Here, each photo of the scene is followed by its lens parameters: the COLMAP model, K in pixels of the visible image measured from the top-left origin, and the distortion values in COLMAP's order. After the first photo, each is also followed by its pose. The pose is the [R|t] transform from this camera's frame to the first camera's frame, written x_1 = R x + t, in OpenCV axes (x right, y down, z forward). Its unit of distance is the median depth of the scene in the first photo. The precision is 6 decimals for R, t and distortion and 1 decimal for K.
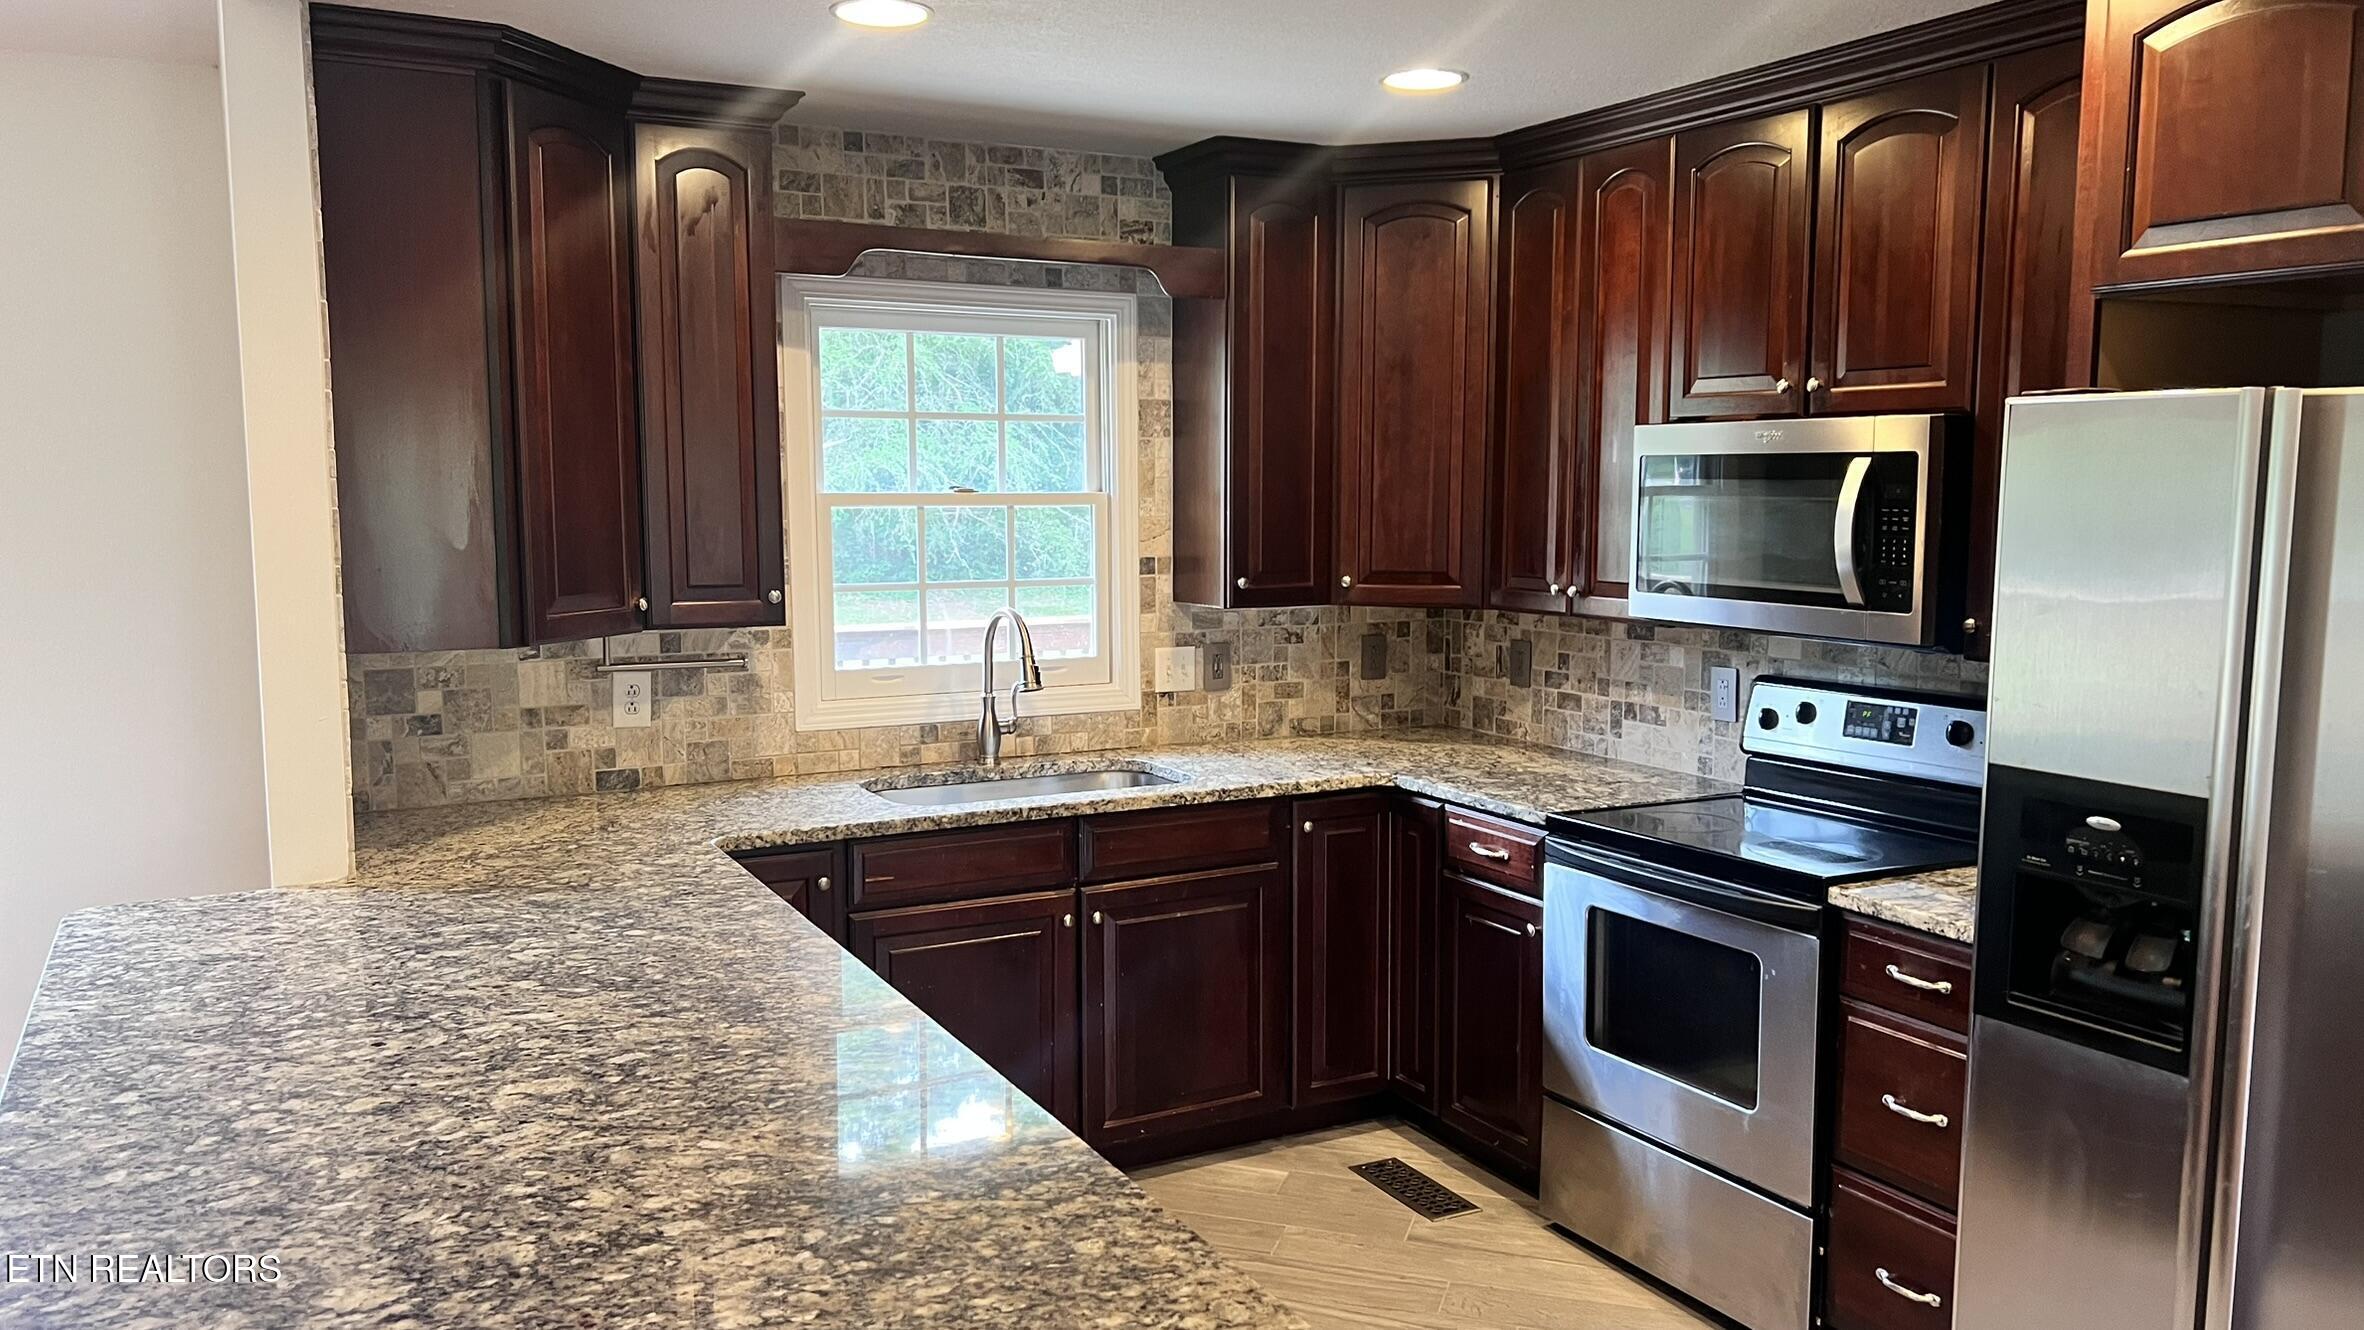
lens RADIAL K [[1772.6, 0, 1151.1], [0, 1772.6, 675.6], [0, 0, 1]] dist [0.049107, -0.052609]
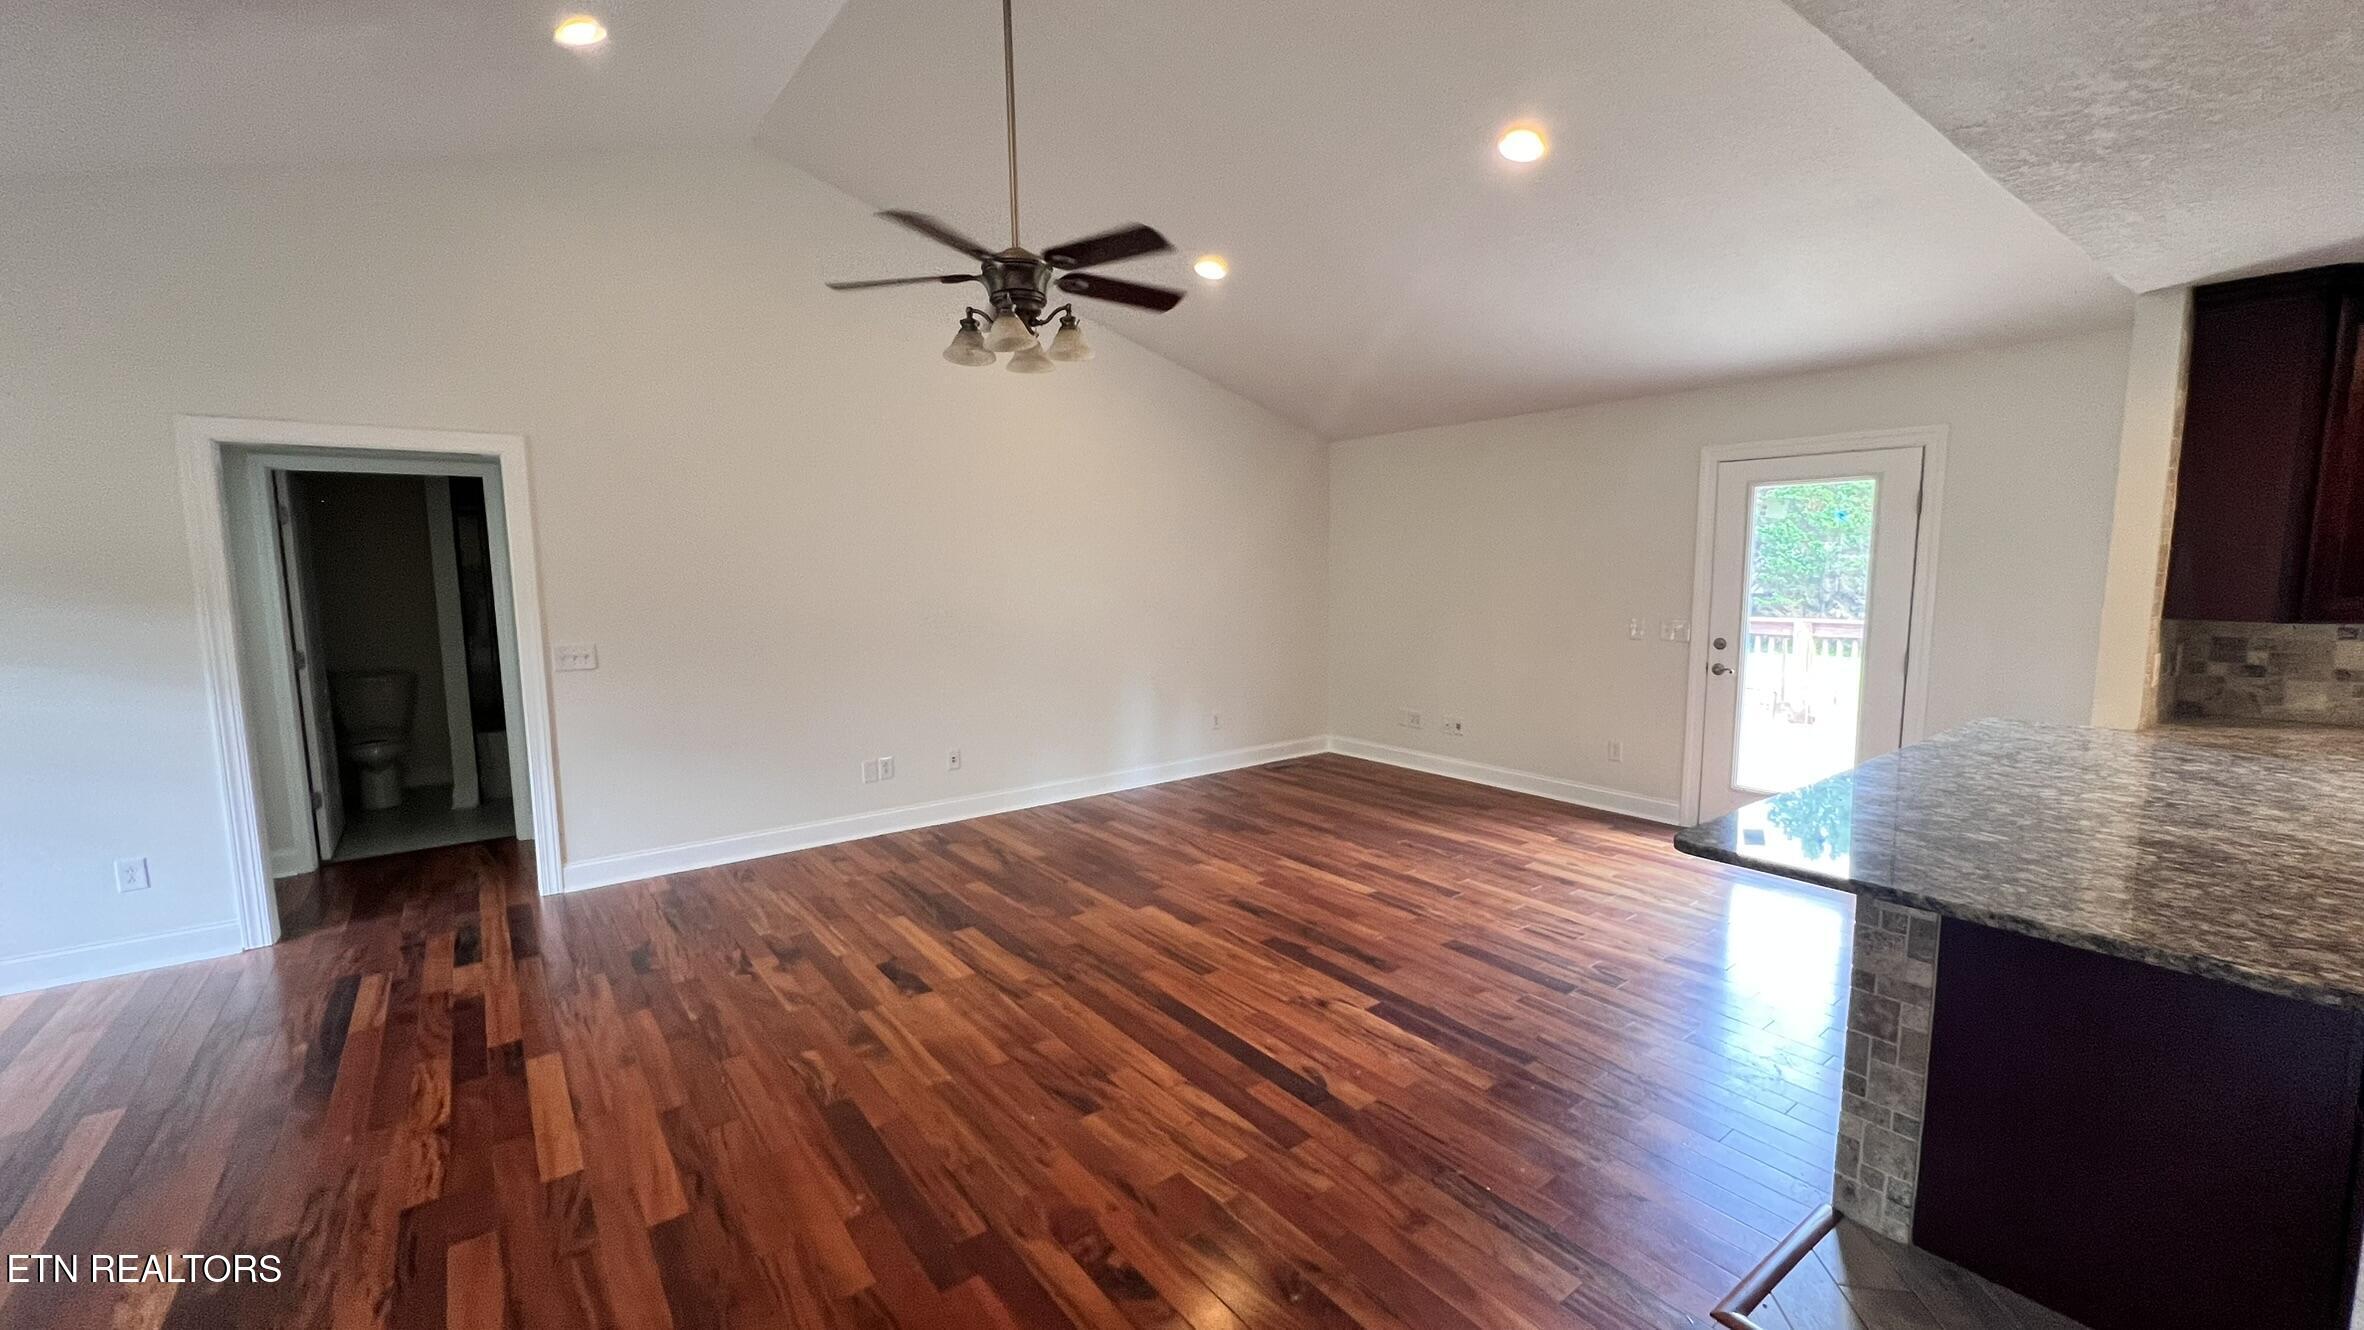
lens RADIAL K [[946.9, 0, 1192.6], [0, 946.9, 698.7], [0, 0, 1]] dist [-0.004281, 0.001557]
pose [[0.177526, 0.144253, -0.973486, 0.282672], [-0.106396, 0.986214, 0.126737, 0.043326], [0.978348, 0.081076, 0.190426, -0.171479]]
